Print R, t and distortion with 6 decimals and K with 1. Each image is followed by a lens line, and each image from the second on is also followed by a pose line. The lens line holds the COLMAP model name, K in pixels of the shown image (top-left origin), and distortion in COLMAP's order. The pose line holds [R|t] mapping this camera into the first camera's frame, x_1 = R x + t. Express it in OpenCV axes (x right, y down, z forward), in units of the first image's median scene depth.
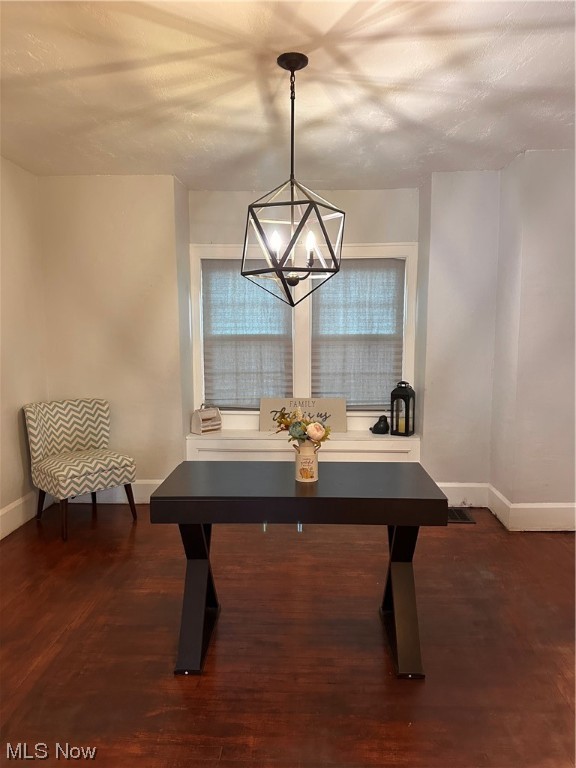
lens RADIAL K [[547.2, 0, 284.2], [0, 547.2, 386.1], [0, 0, 1]] dist [0.020903, -0.051443]
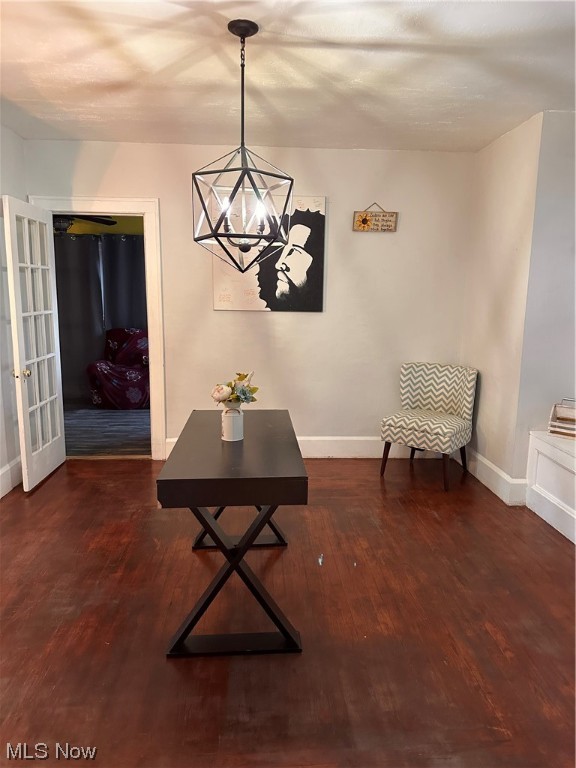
lens RADIAL K [[547.2, 0, 305.3], [0, 547.2, 392.6], [0, 0, 1]] dist [0.020903, -0.051443]
pose [[0.105597, 0.183016, -0.977422, 1.054011], [-0.123165, 0.977757, 0.169772, -0.114395], [0.986752, 0.102456, 0.125790, 0.982528]]
